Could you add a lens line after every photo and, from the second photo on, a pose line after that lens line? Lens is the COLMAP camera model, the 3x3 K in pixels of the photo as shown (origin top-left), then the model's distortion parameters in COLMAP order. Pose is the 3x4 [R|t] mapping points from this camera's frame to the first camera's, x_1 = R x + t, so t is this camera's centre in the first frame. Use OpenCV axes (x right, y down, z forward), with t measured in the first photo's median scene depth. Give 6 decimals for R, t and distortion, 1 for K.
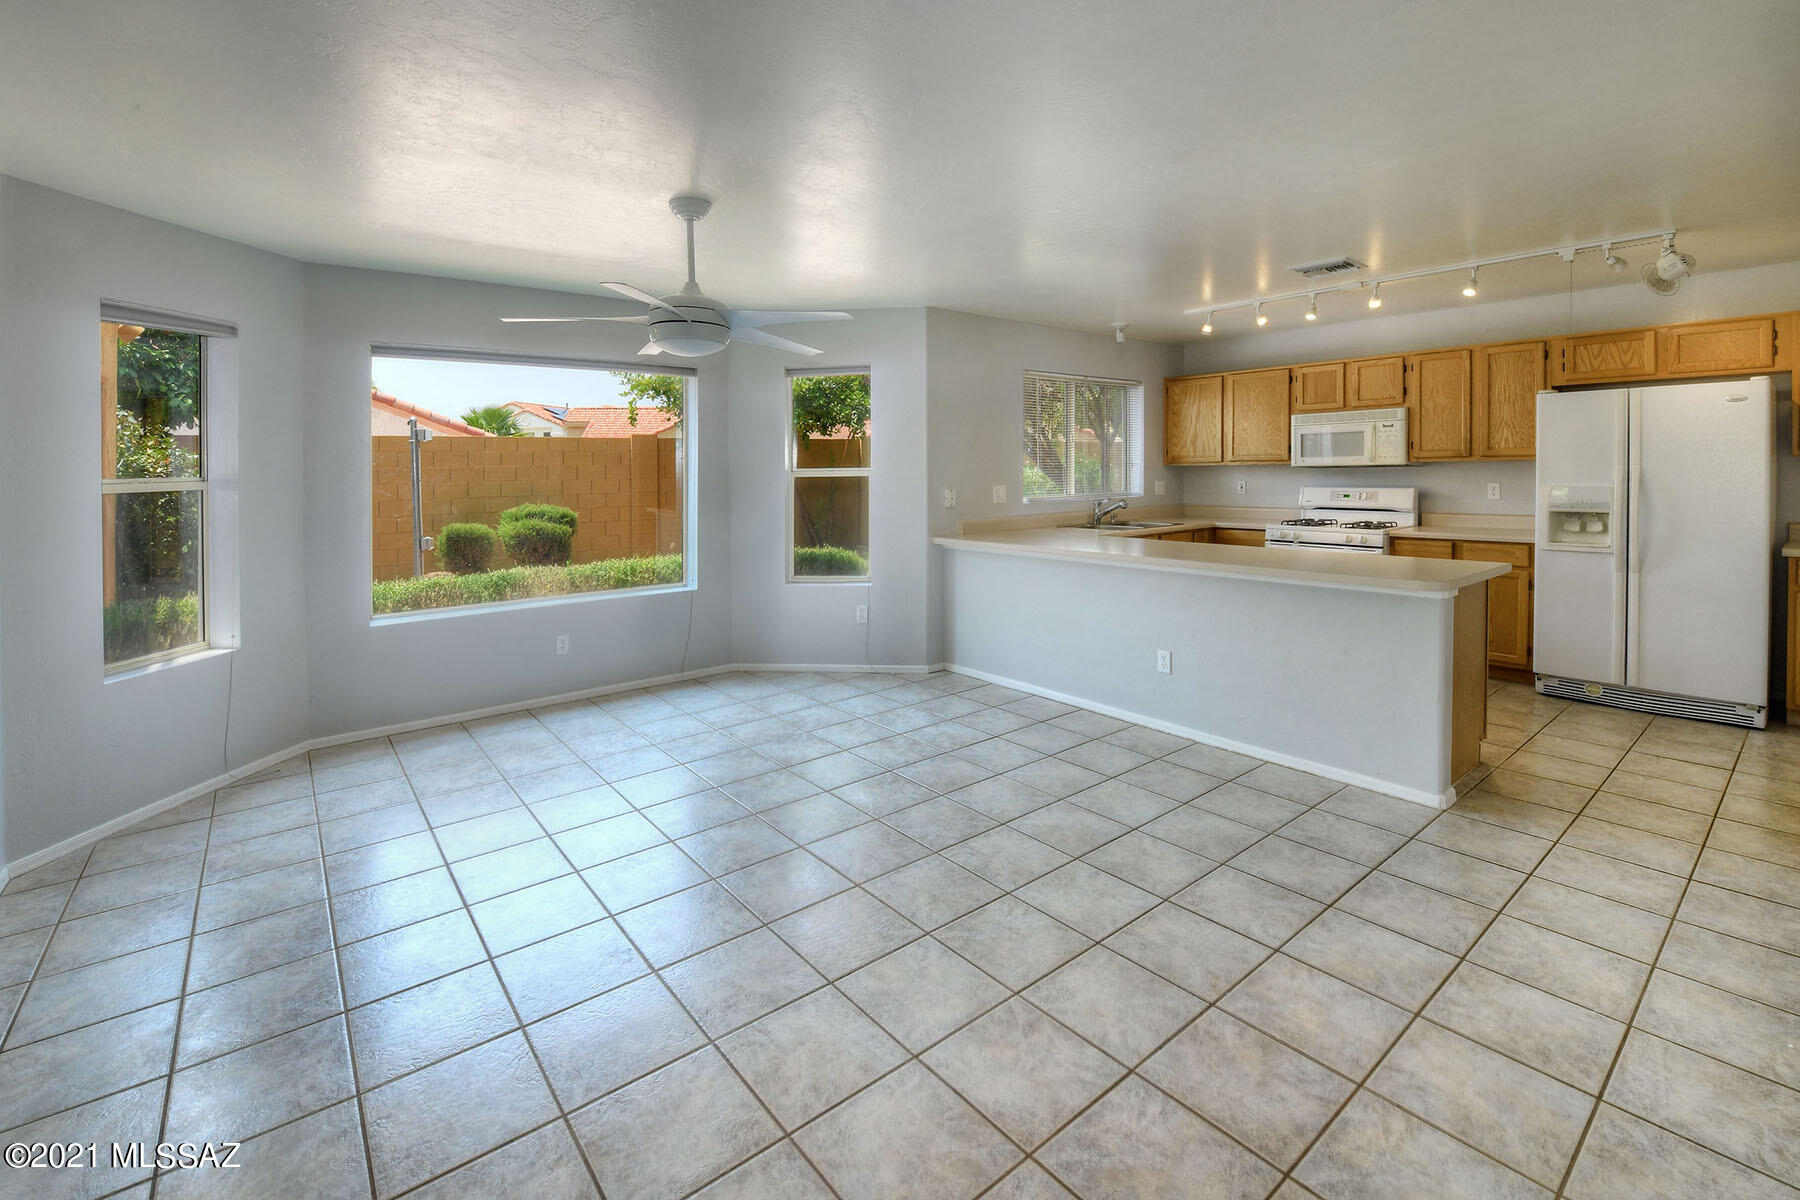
lens RADIAL K [[782.7, 0, 898.8], [0, 782.7, 476.5], [0, 0, 1]] dist [-0.002615, -0.000251]
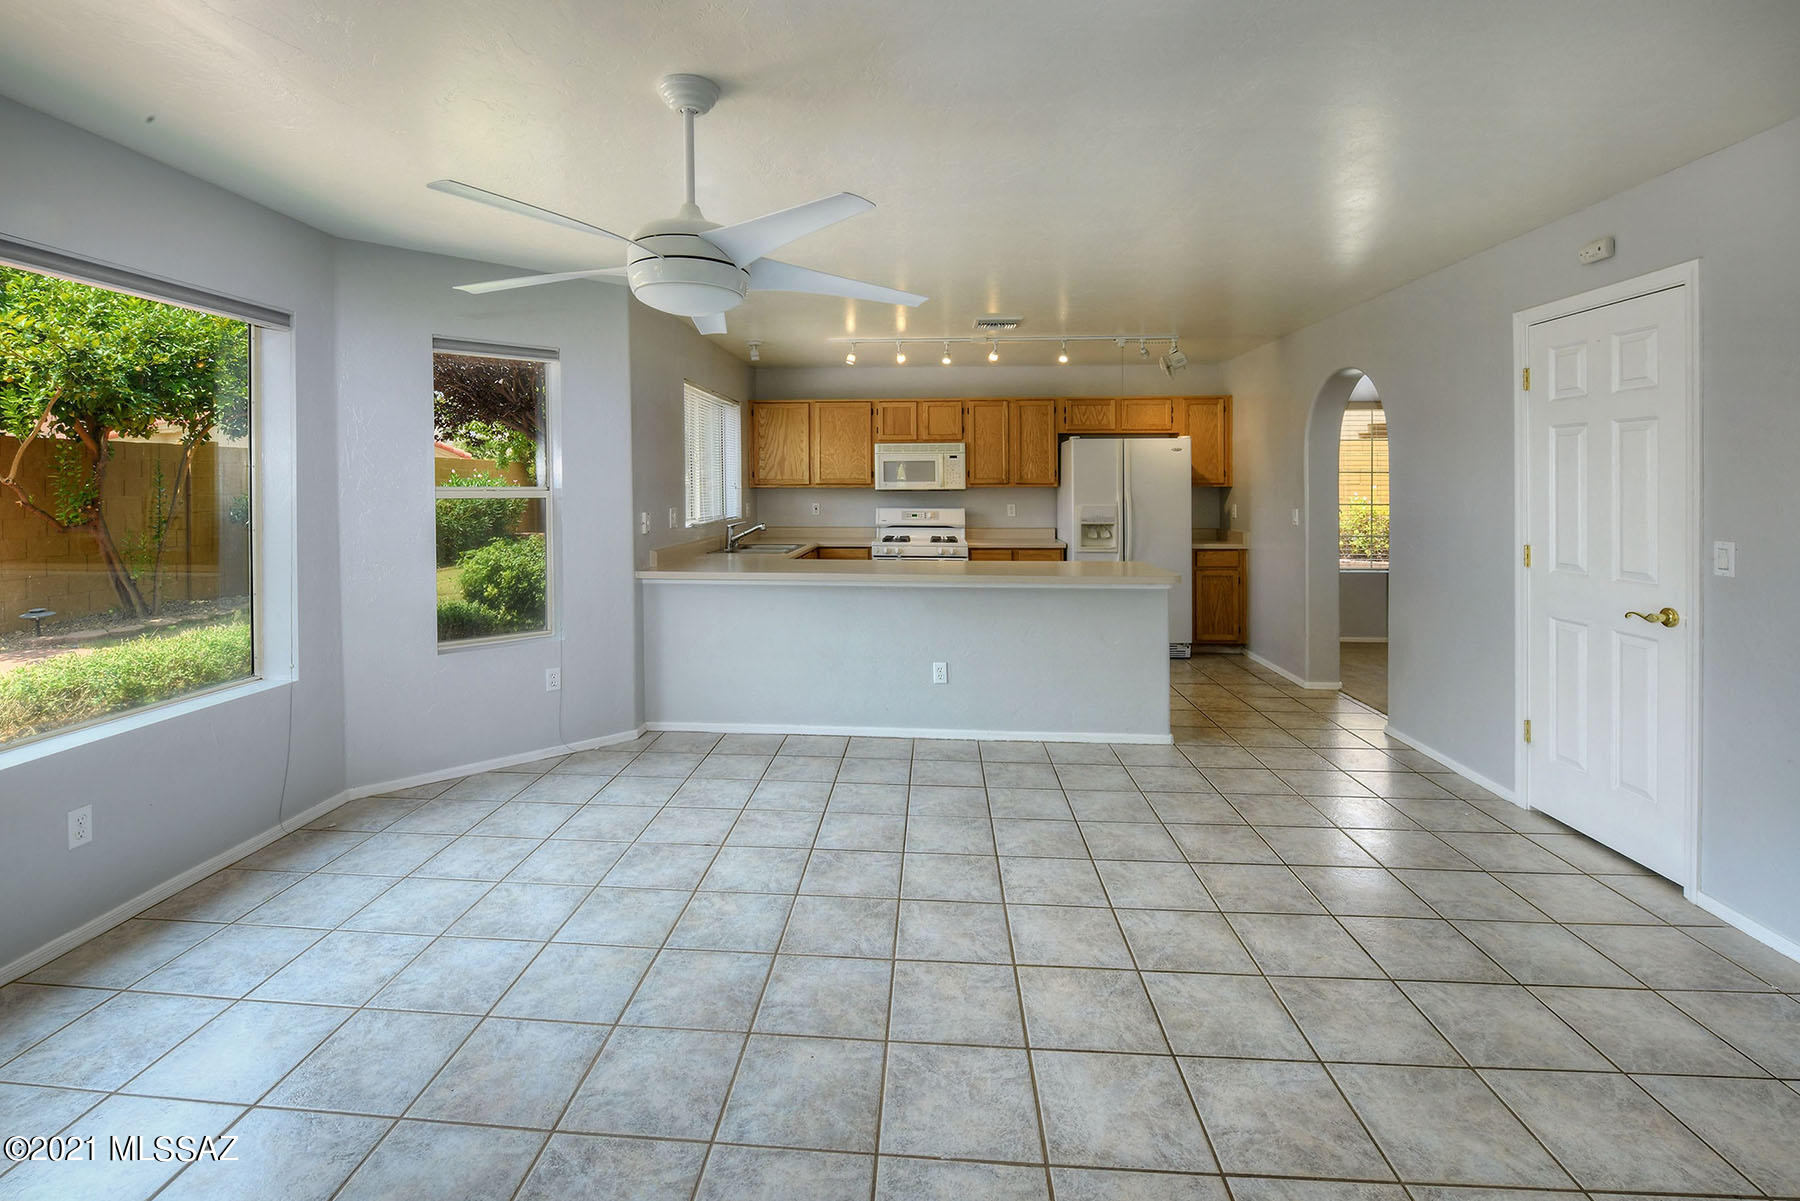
lens RADIAL K [[811.4, 0, 888.7], [0, 811.4, 480.2], [0, 0, 1]] dist [-0.000567, -0.000009]
pose [[0.690026, 0.019745, 0.723516, -0.368378], [-0.000666, 0.999645, -0.026645, 0.004804], [-0.723785, 0.017904, 0.689794, 0.214060]]
